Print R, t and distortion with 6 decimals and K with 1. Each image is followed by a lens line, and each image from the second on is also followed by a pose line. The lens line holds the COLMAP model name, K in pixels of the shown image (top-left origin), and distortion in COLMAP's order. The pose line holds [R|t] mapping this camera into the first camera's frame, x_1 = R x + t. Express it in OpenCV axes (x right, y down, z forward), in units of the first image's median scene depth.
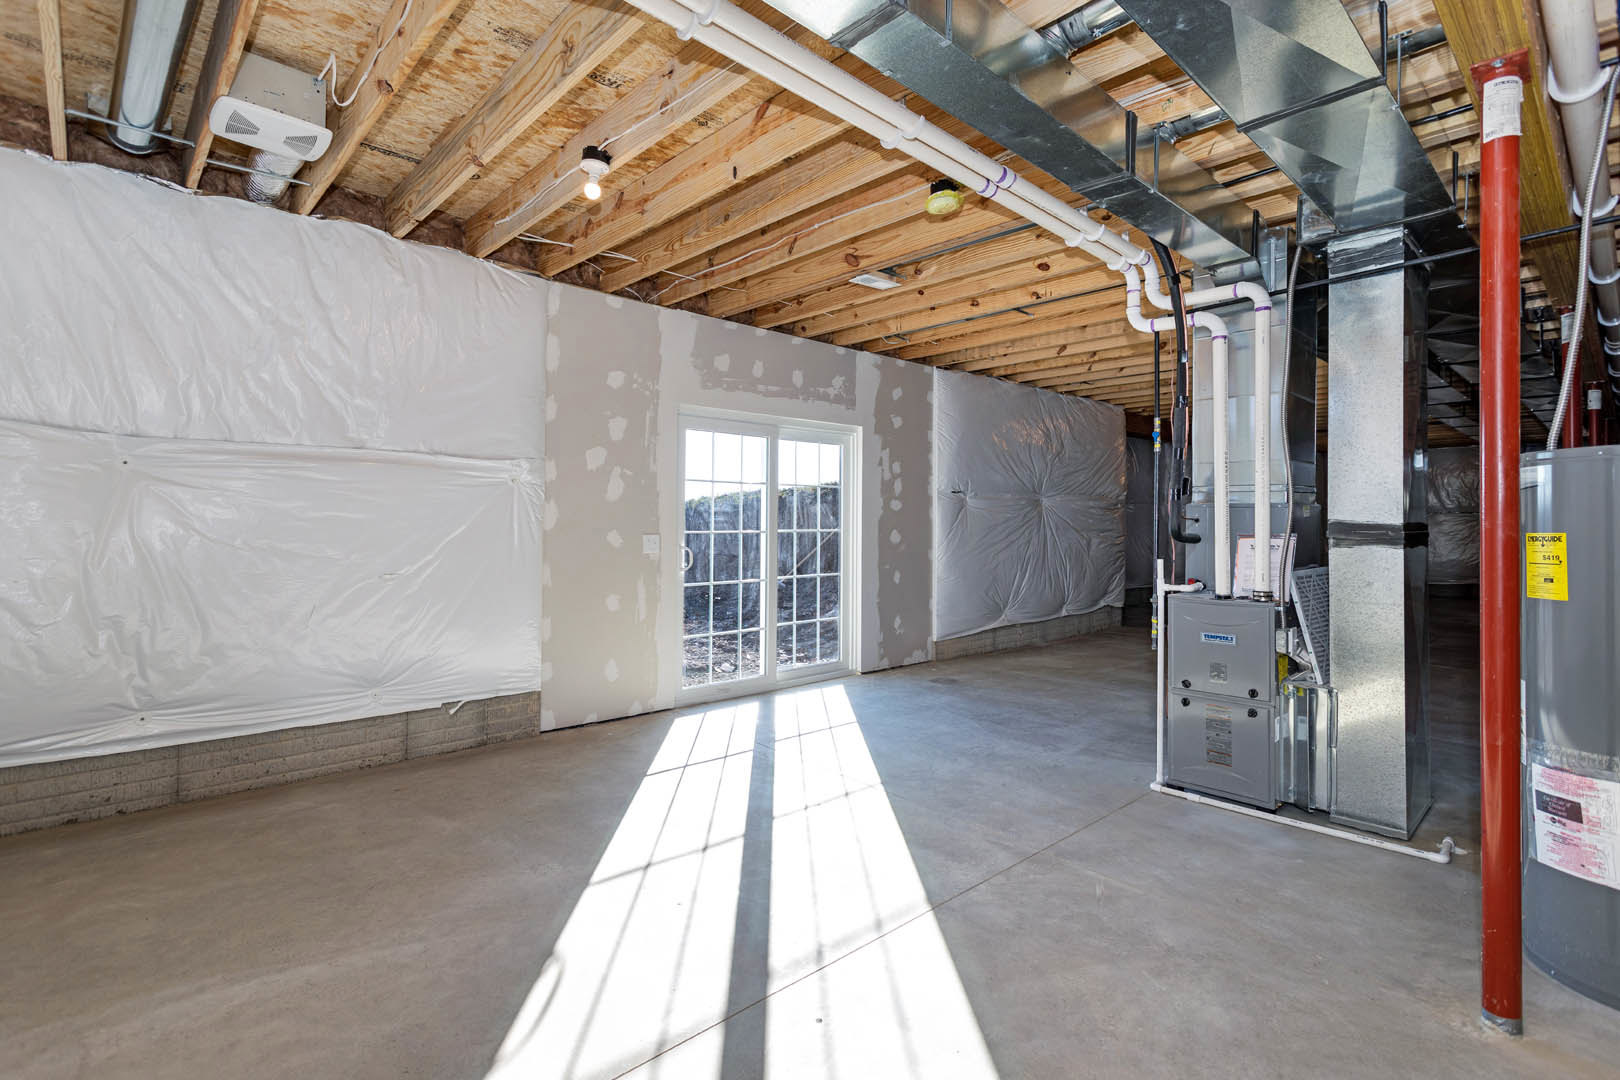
lens RADIAL K [[767.7, 0, 811.2], [0, 767.7, 518.9], [0, 0, 1]] dist [0.001020, -0.000012]
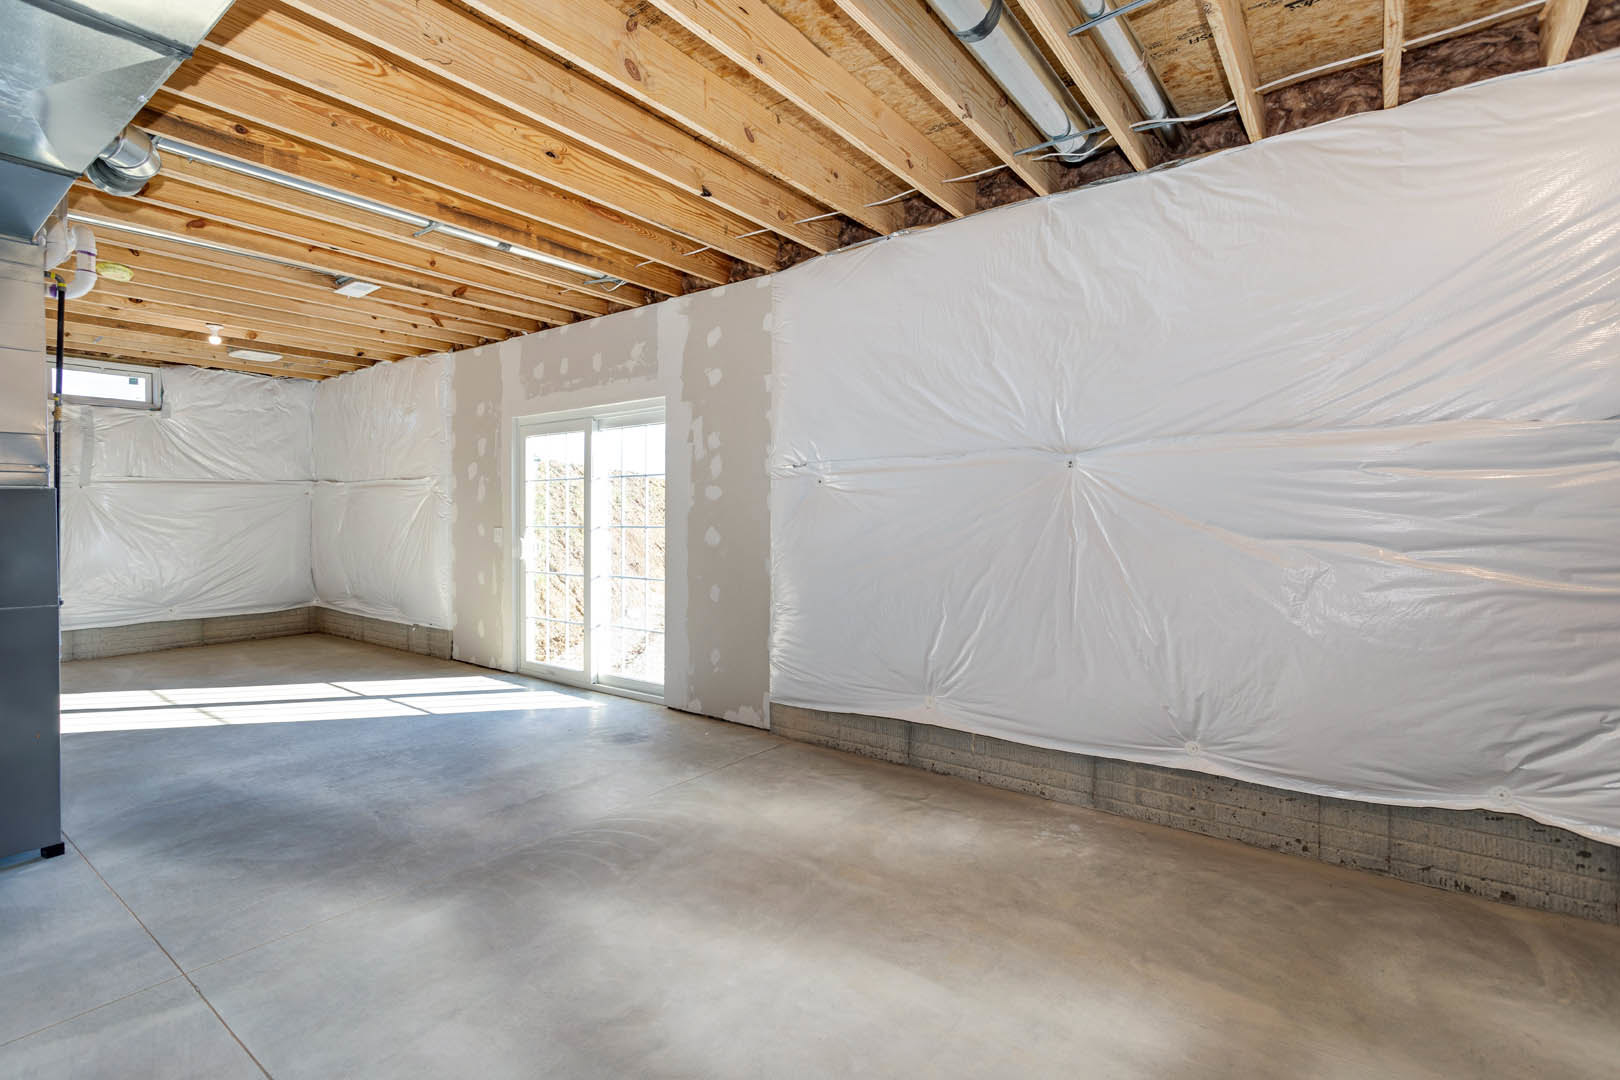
lens RADIAL K [[767.7, 0, 811.2], [0, 767.7, 518.9], [0, 0, 1]] dist [0.001020, -0.000012]
pose [[0.174945, -0.000509, -0.984578, 0.881579], [0.006747, 0.999977, 0.000682, 0.007356], [0.984555, -0.006763, 0.174944, 1.017350]]
